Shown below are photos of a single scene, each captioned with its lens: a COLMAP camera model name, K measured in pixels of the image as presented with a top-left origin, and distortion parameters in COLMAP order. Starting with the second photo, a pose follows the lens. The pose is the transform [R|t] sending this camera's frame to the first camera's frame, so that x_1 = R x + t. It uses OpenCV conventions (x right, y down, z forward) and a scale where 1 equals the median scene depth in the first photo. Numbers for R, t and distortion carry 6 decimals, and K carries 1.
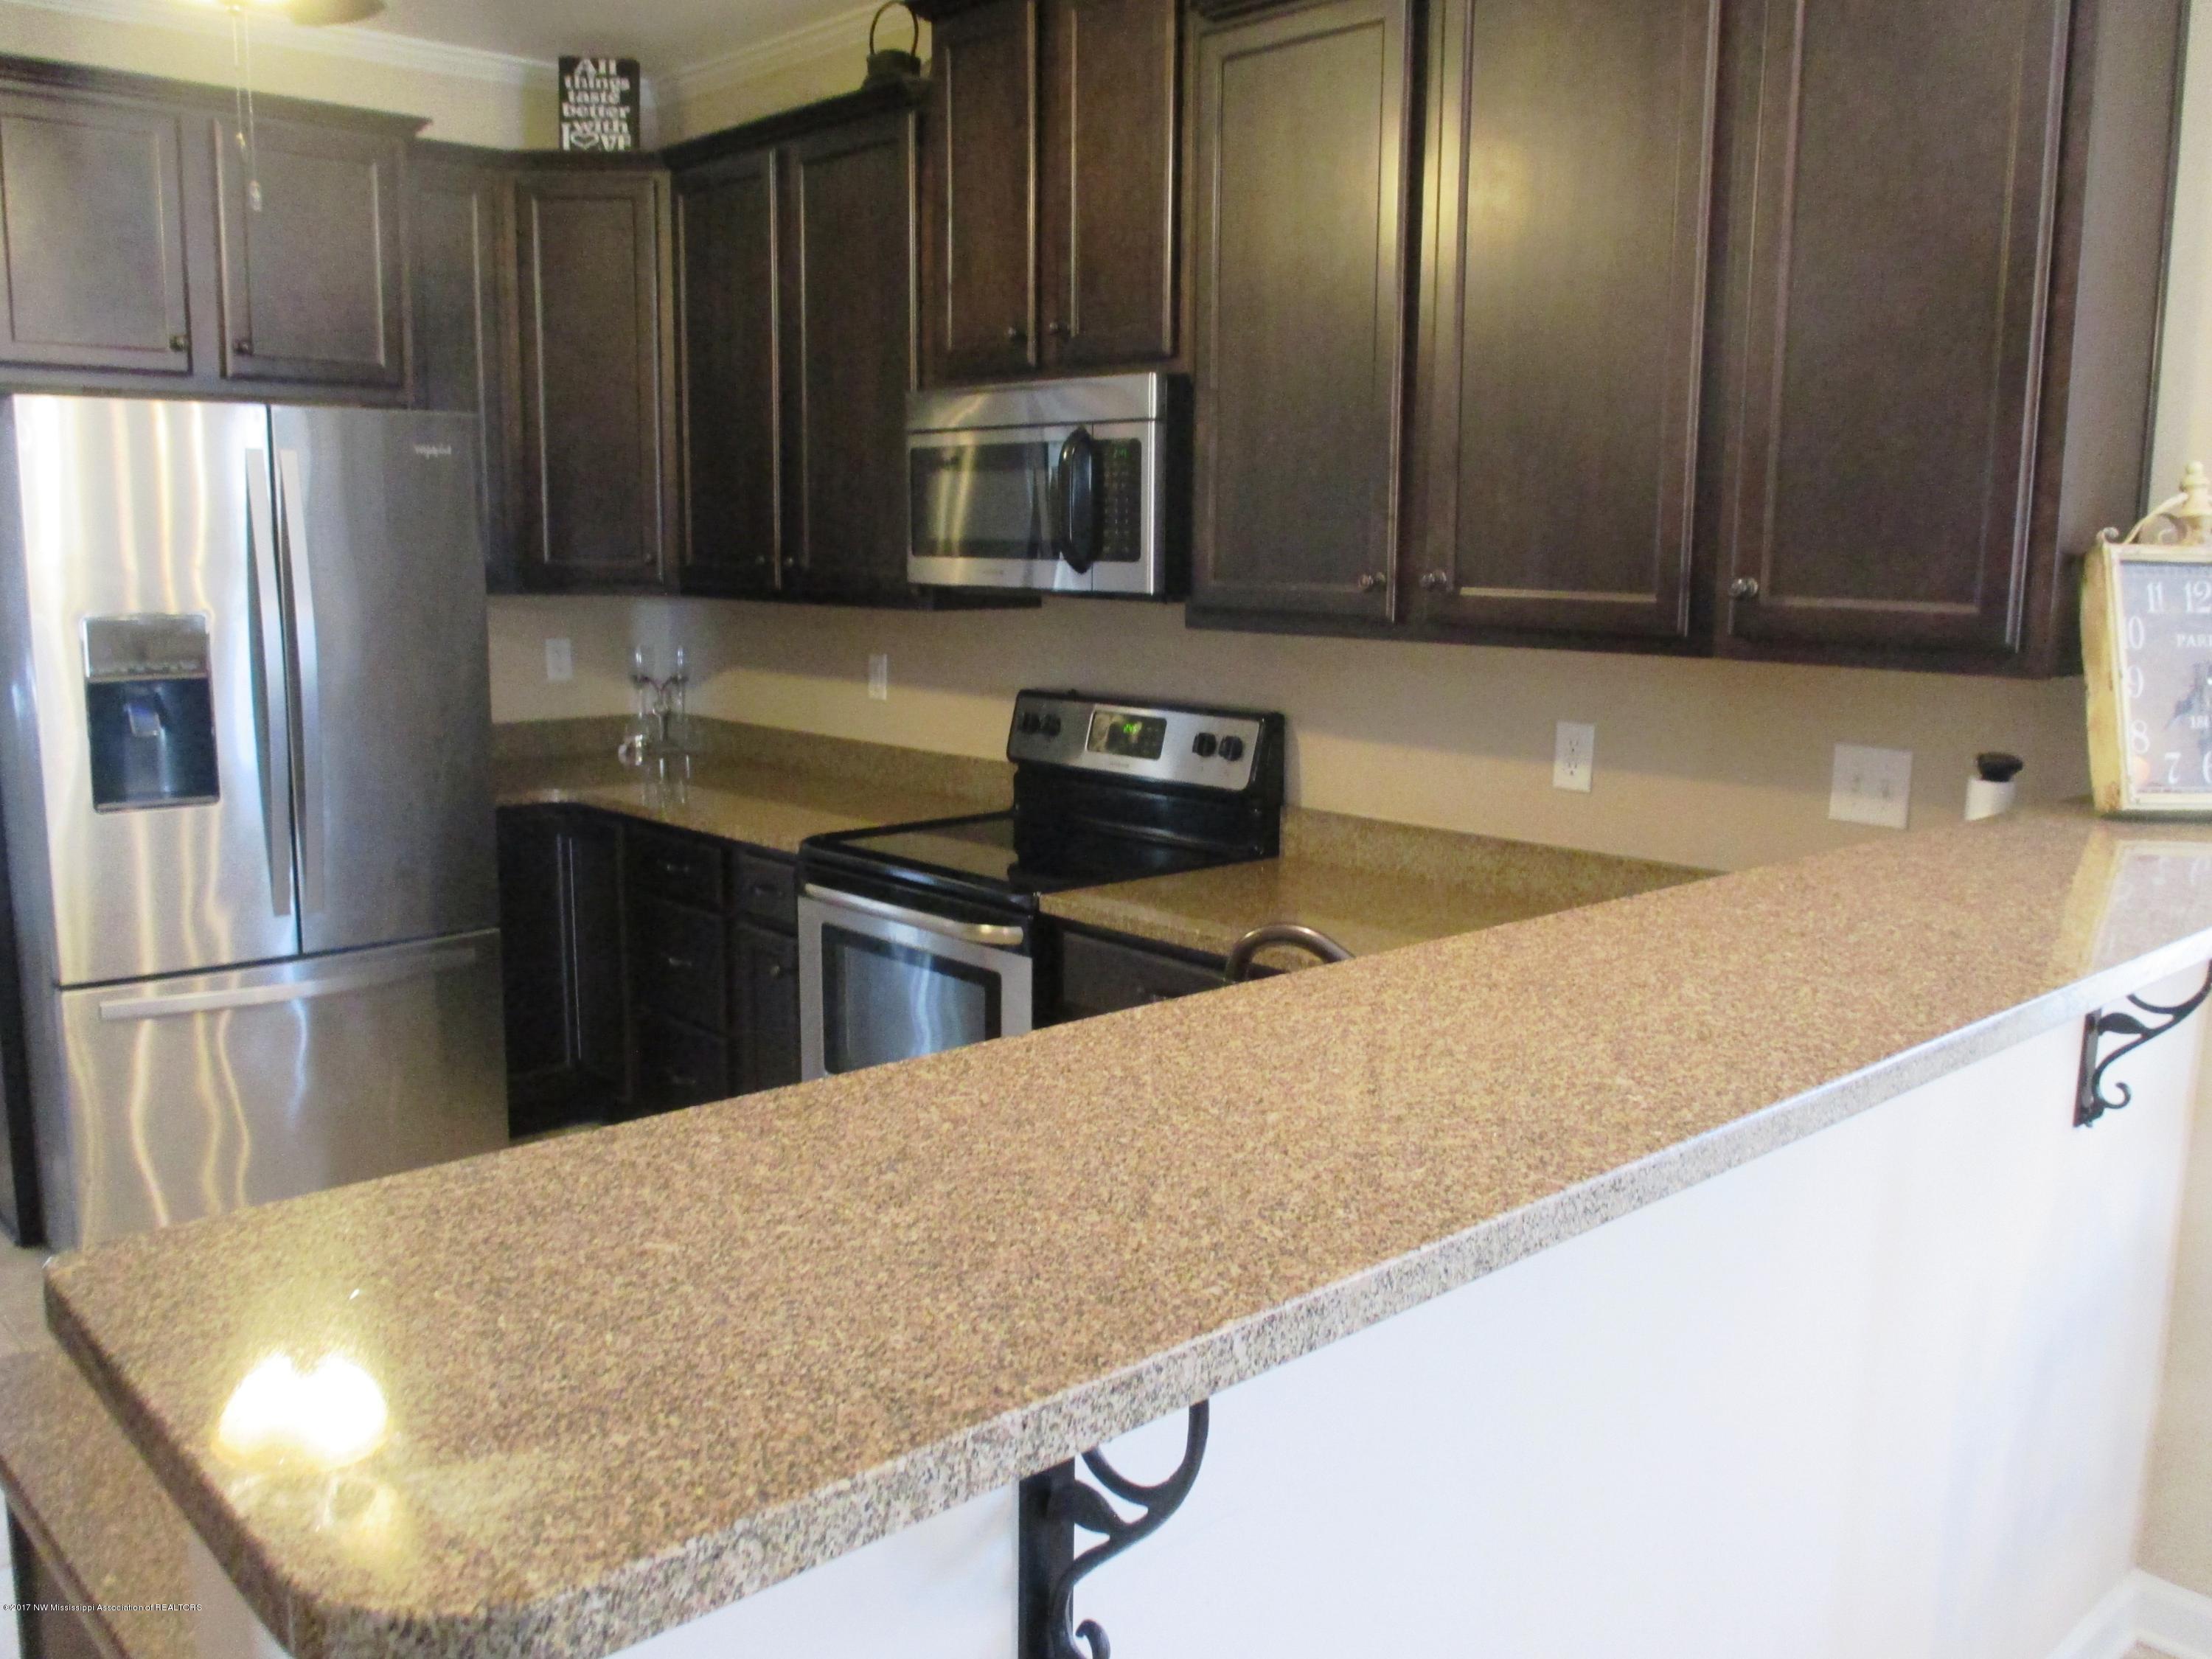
lens RADIAL K [[1847.0, 0, 1103.5], [0, 1847.0, 810.8], [0, 0, 1]] dist [-0.017667, -0.023540]
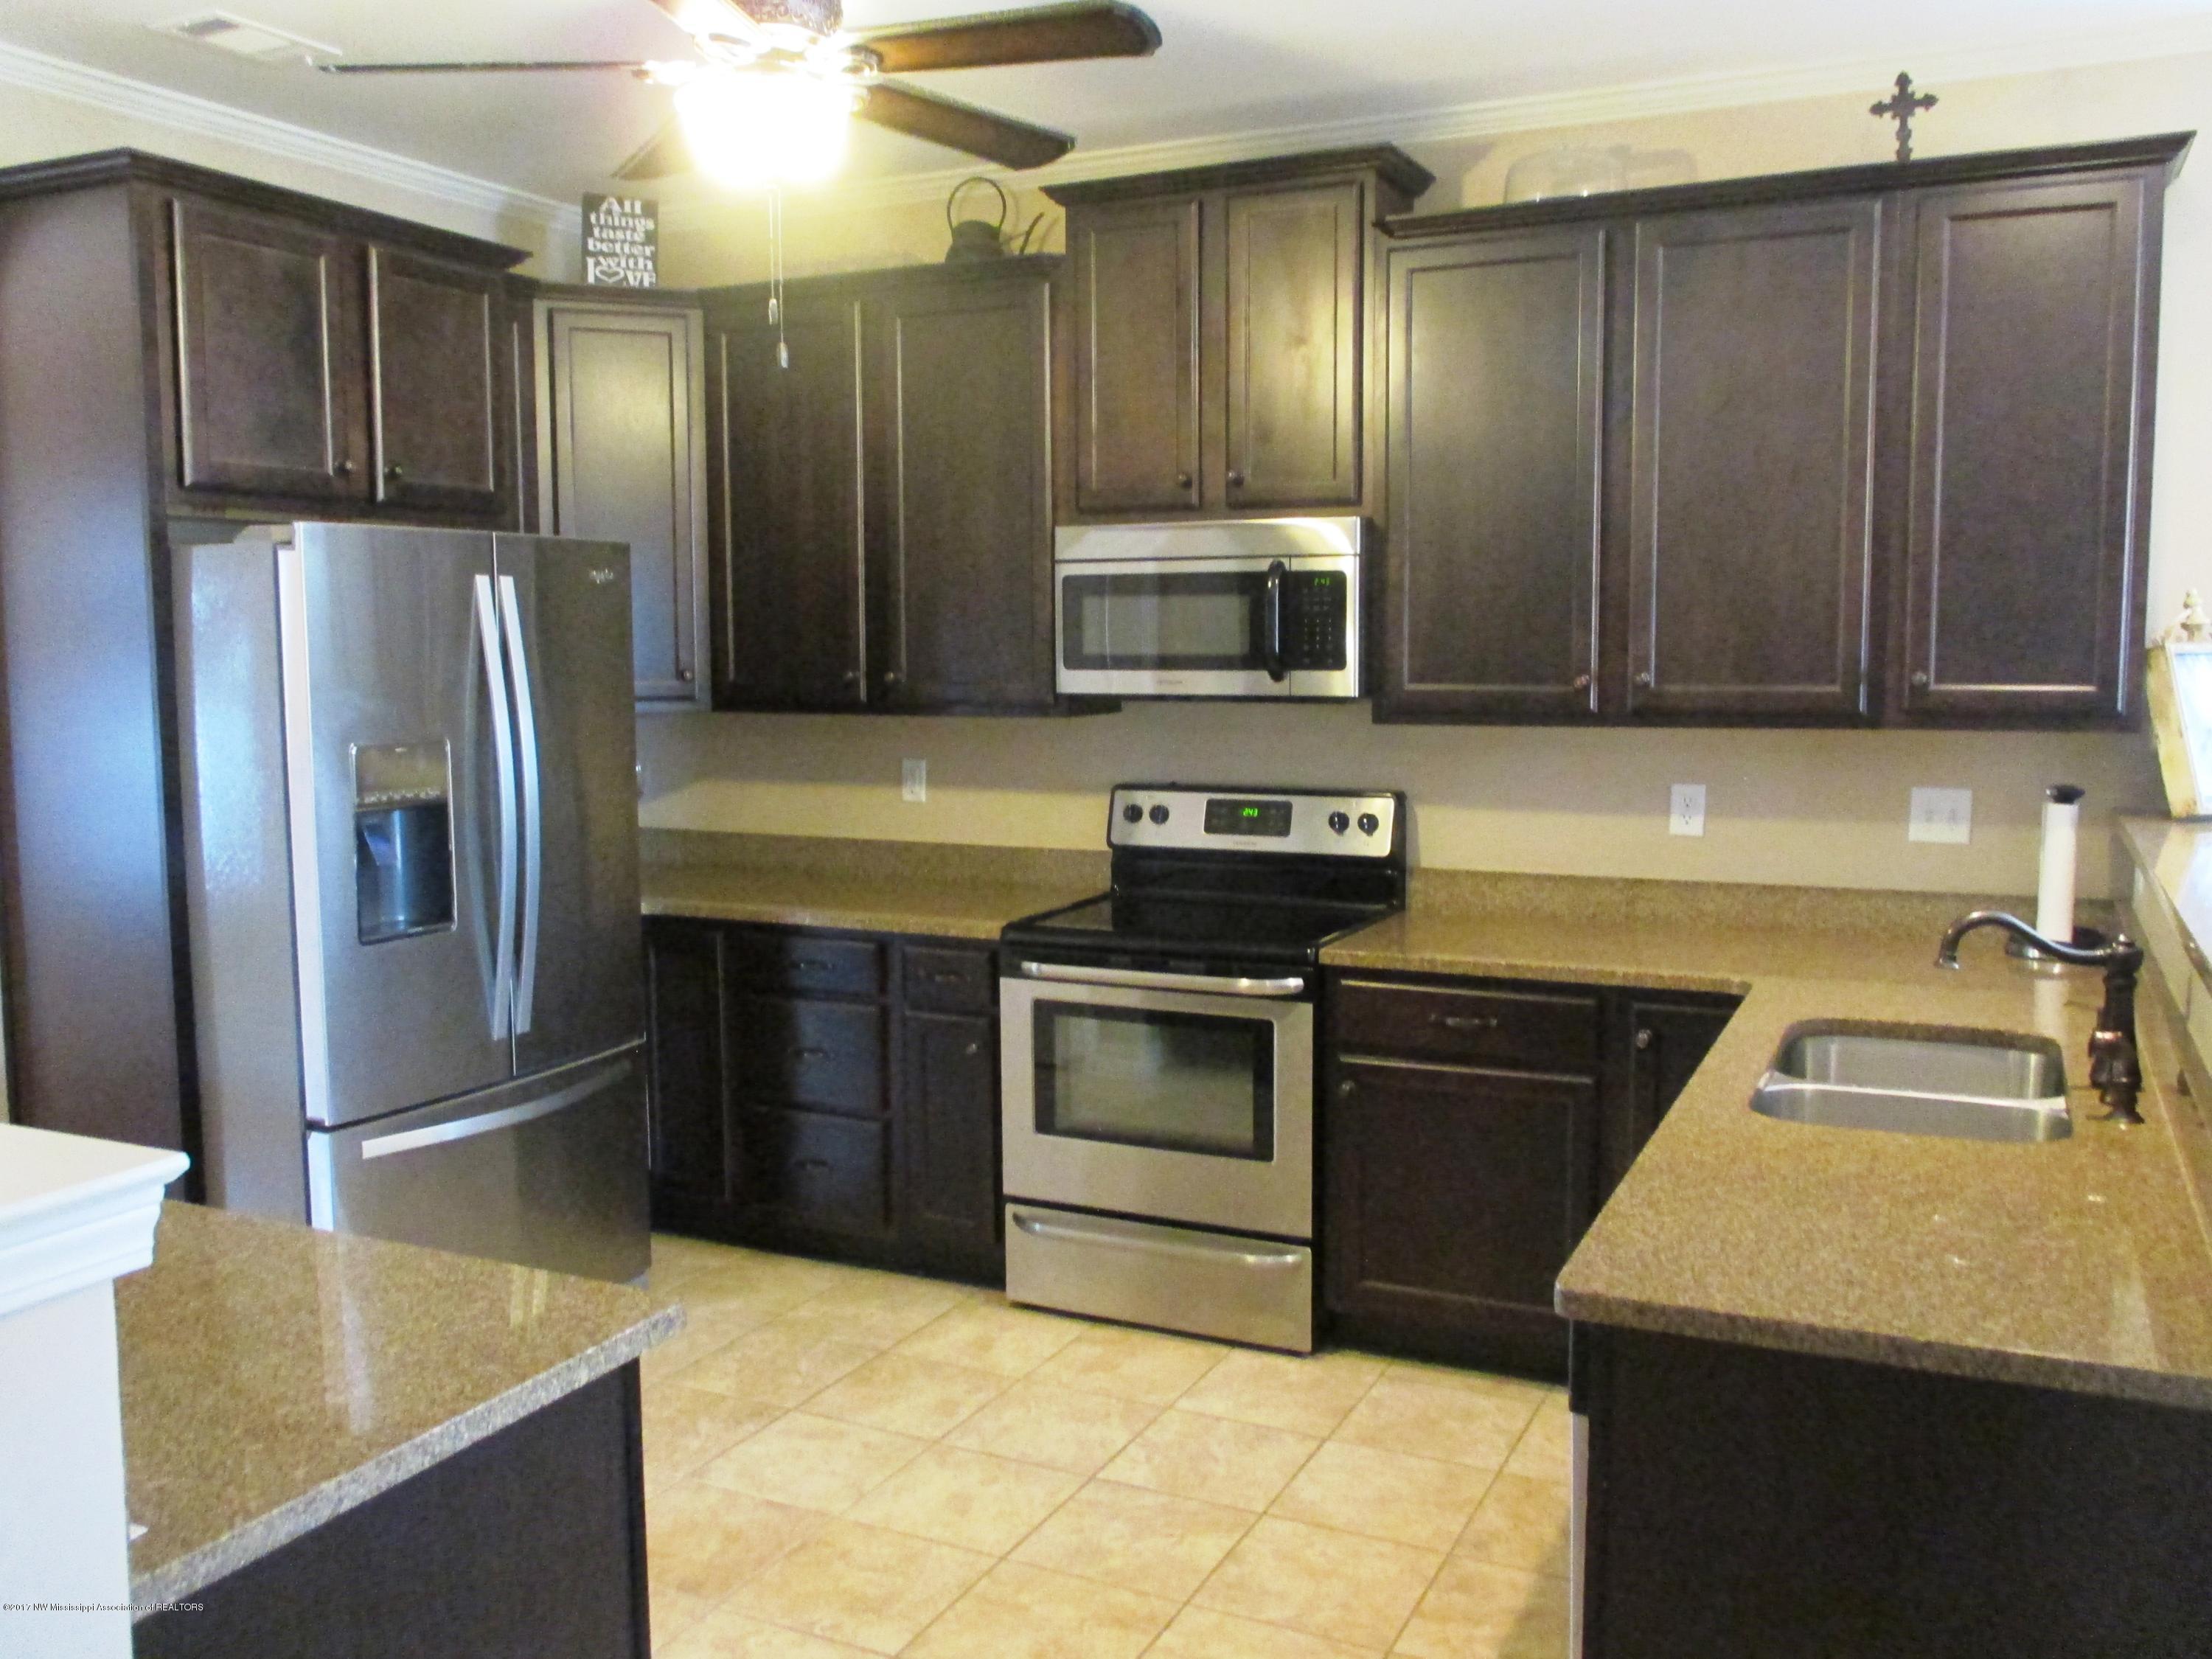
lens RADIAL K [[1847.0, 0, 1115.4], [0, 1847.0, 824.2], [0, 0, 1]] dist [-0.017667, -0.023540]
pose [[0.926568, -0.051711, 0.372554, -0.508827], [0.070025, 0.996903, -0.035784, -0.001012], [-0.369550, 0.059244, 0.927320, -0.053203]]
